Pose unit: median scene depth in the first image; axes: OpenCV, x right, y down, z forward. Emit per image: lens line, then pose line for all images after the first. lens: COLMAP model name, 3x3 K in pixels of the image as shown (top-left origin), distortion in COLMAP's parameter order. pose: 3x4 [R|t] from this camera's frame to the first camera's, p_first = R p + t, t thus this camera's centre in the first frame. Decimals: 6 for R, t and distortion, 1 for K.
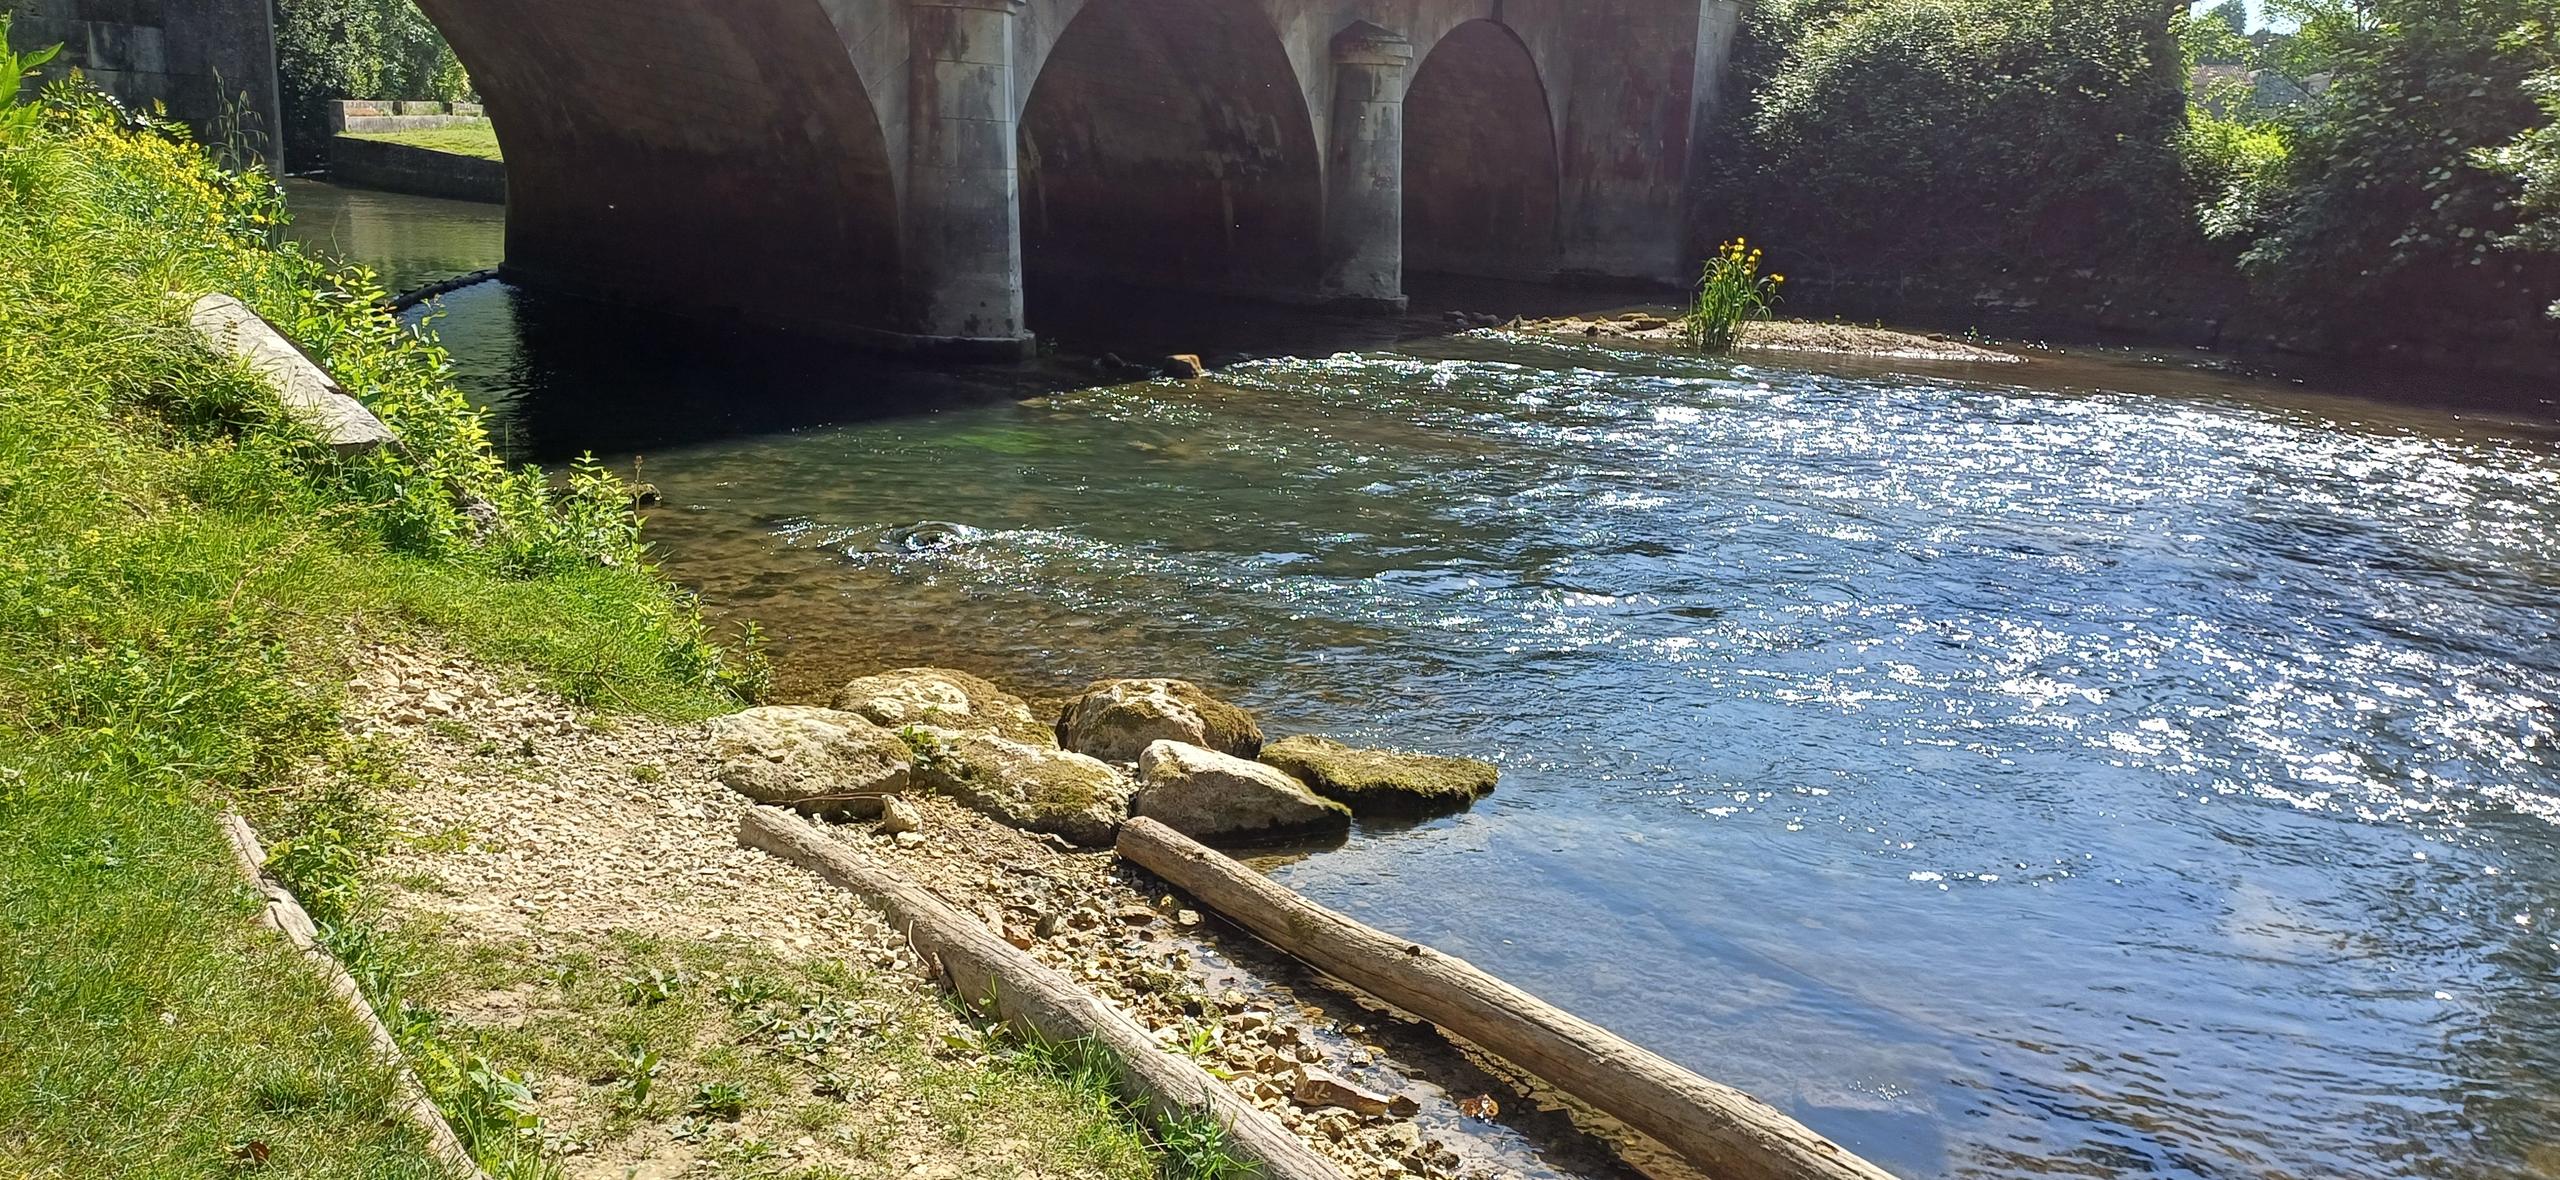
lens RADIAL K [[1950.8, 0, 1229.8], [0, 1950.8, 611.1], [0, 0, 1]] dist [0.109170, -0.117634]
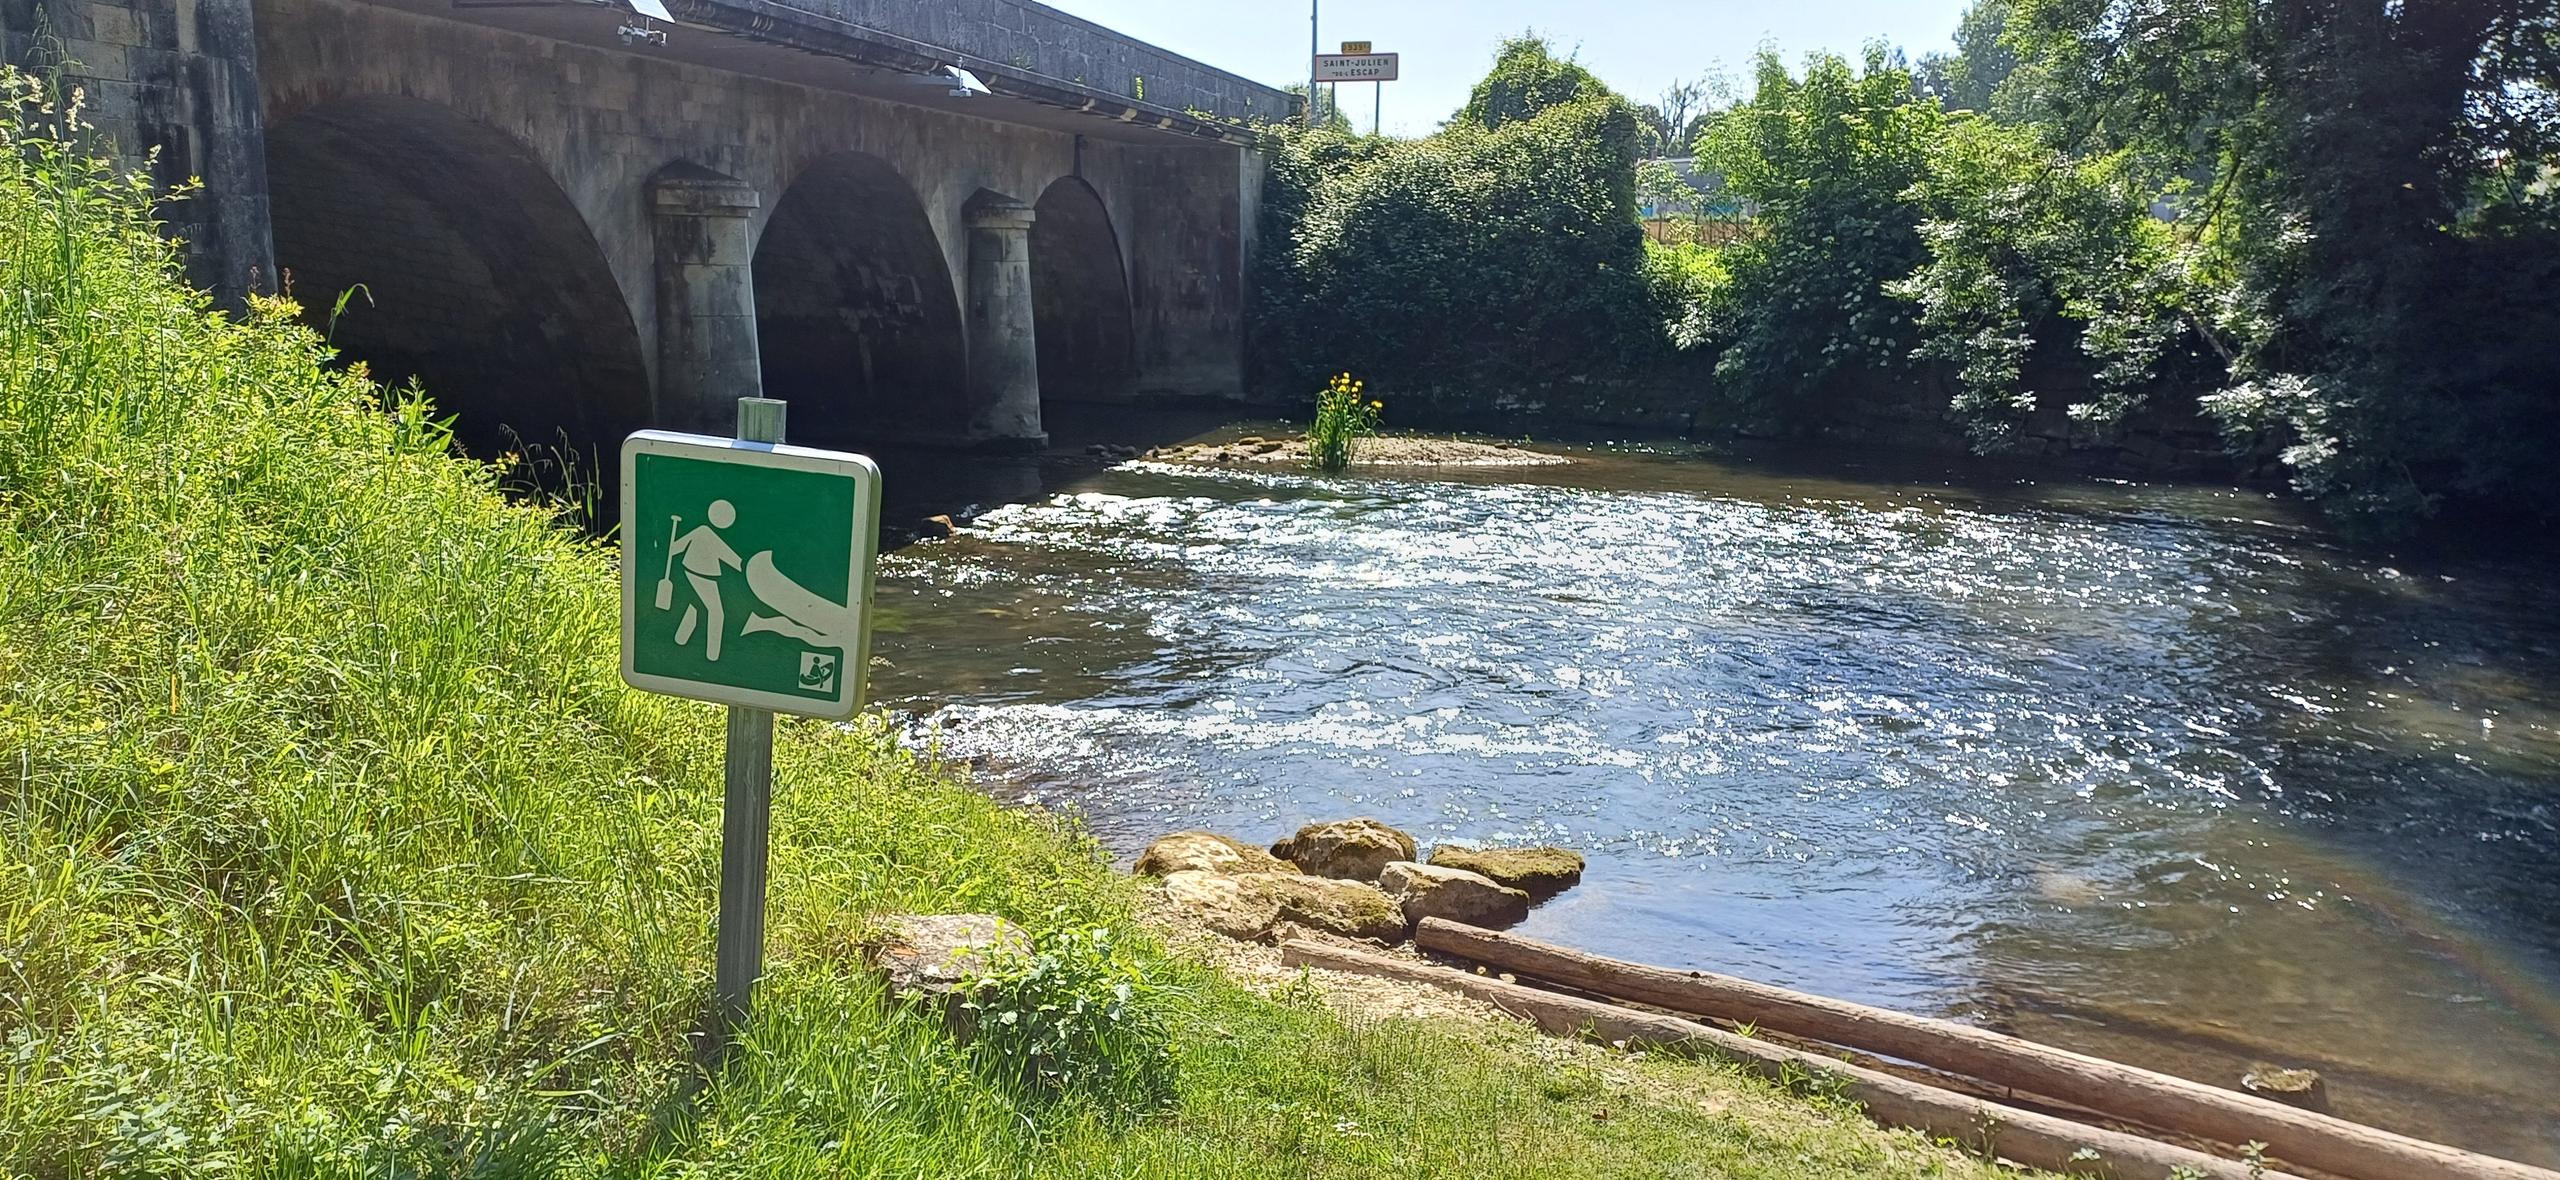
lens RADIAL K [[1950.8, 0, 1258.0], [0, 1950.8, 621.9], [0, 0, 1]] dist [0.109170, -0.117634]
pose [[0.952026, -0.092235, 0.291786, -0.129520], [0.102378, 0.994551, -0.019655, -0.021949], [-0.288383, 0.048585, 0.956282, -0.081085]]
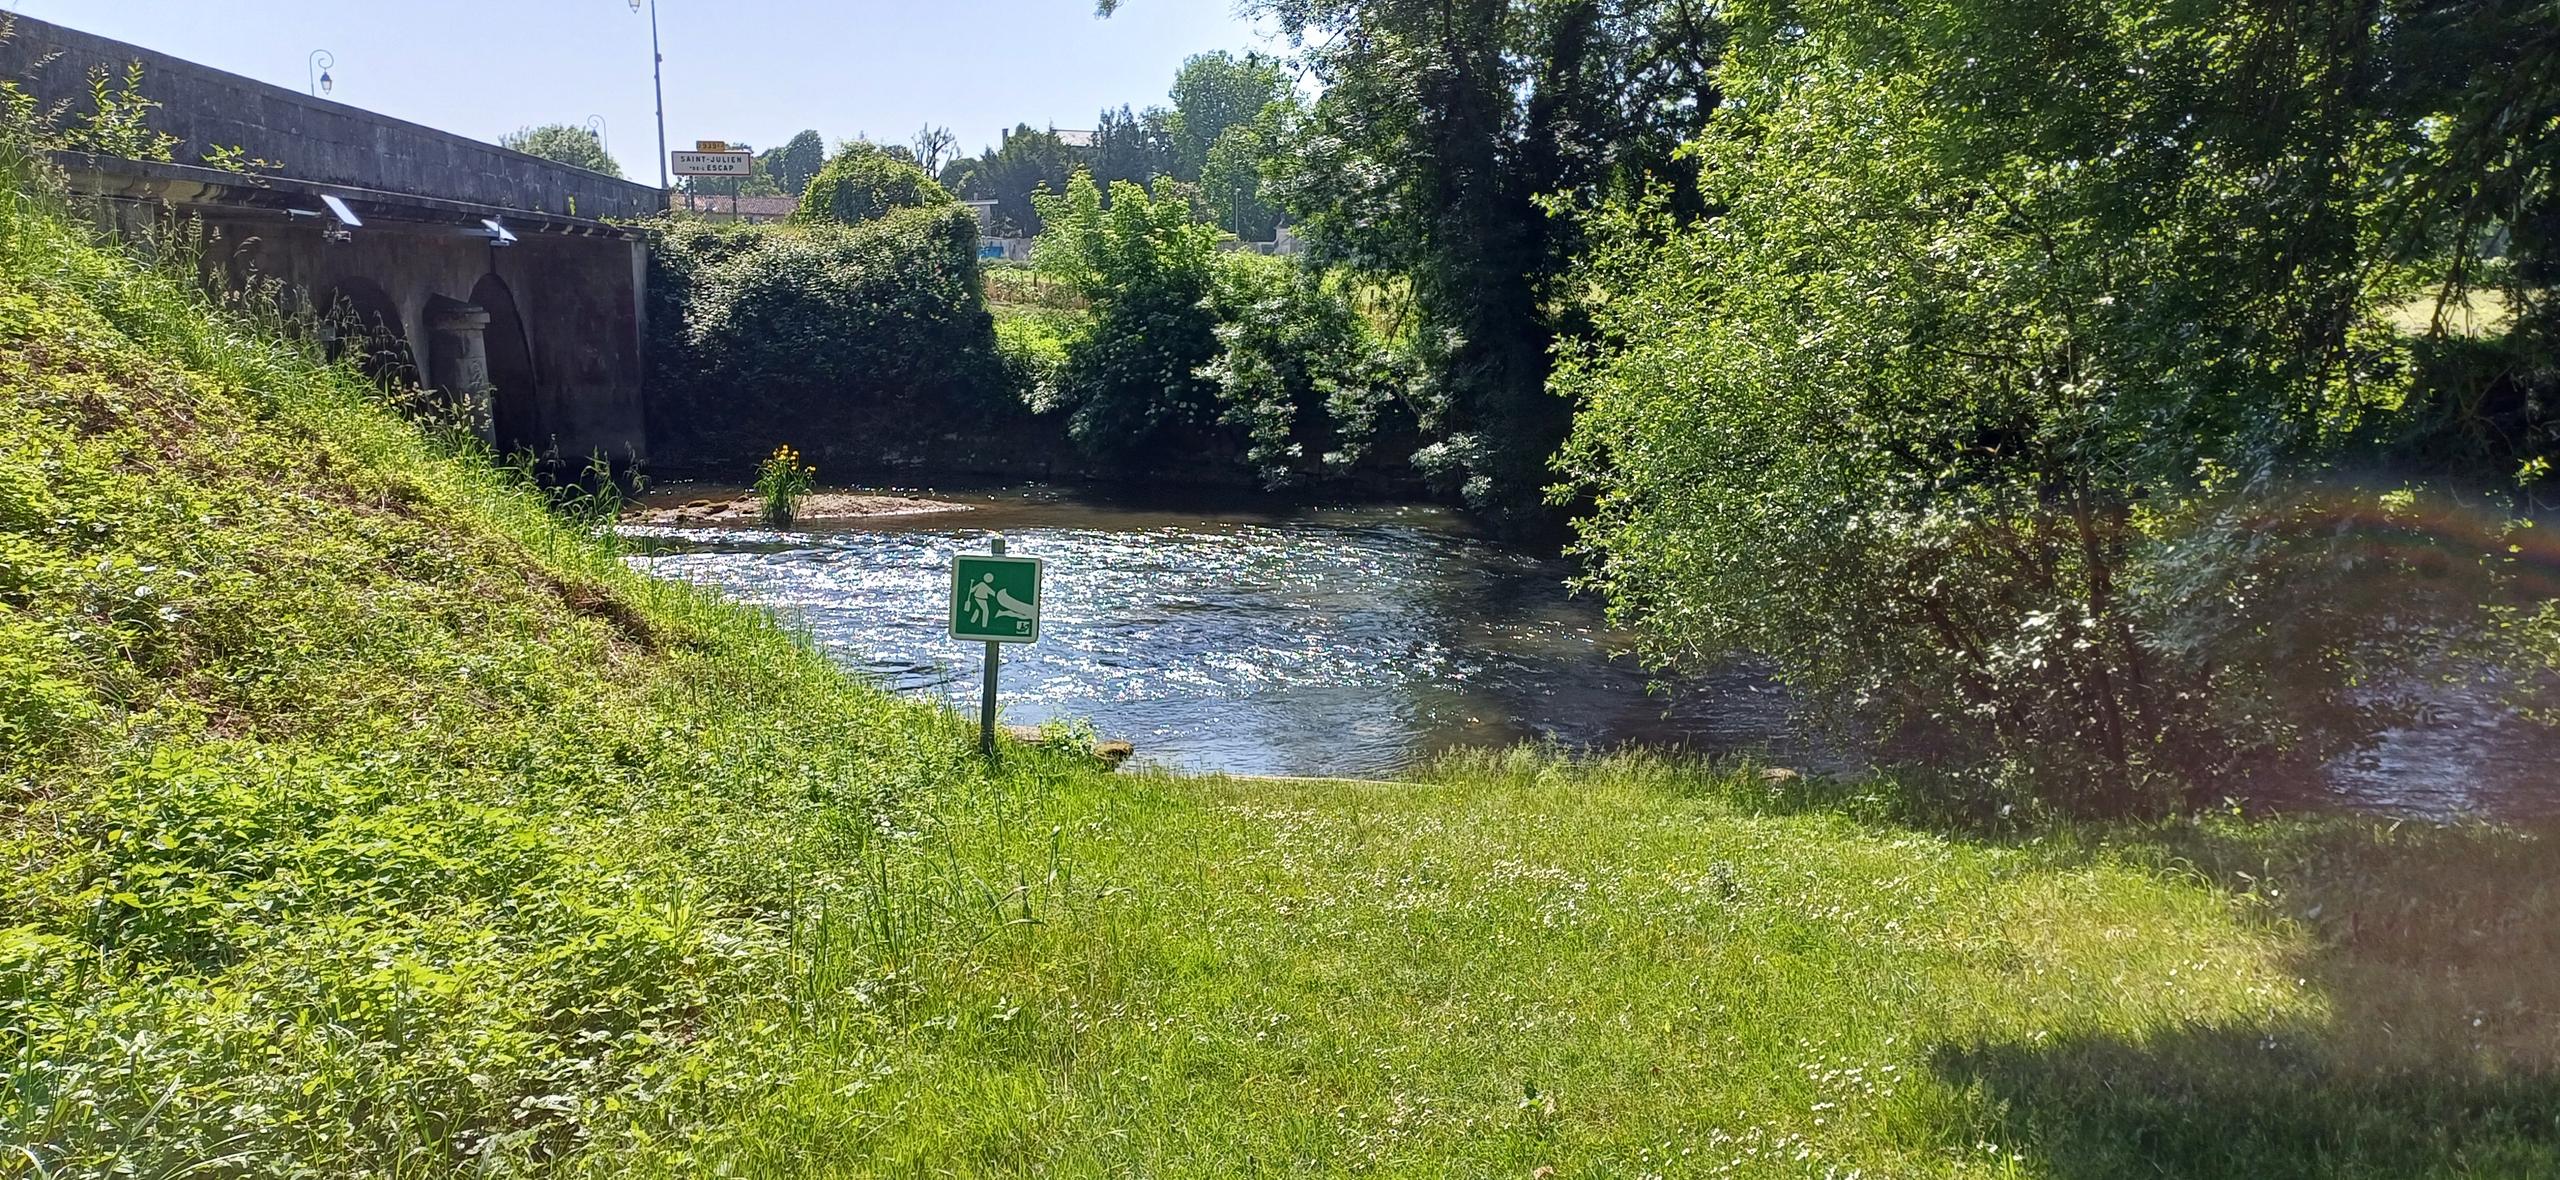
lens RADIAL K [[1950.8, 0, 1297.7], [0, 1950.8, 629.8], [0, 0, 1]] dist [0.109170, -0.117634]
pose [[0.763212, -0.156777, 0.626841, -0.341071], [0.180001, 0.983302, 0.026769, -0.024626], [-0.620571, 0.092401, 0.778688, -0.306298]]
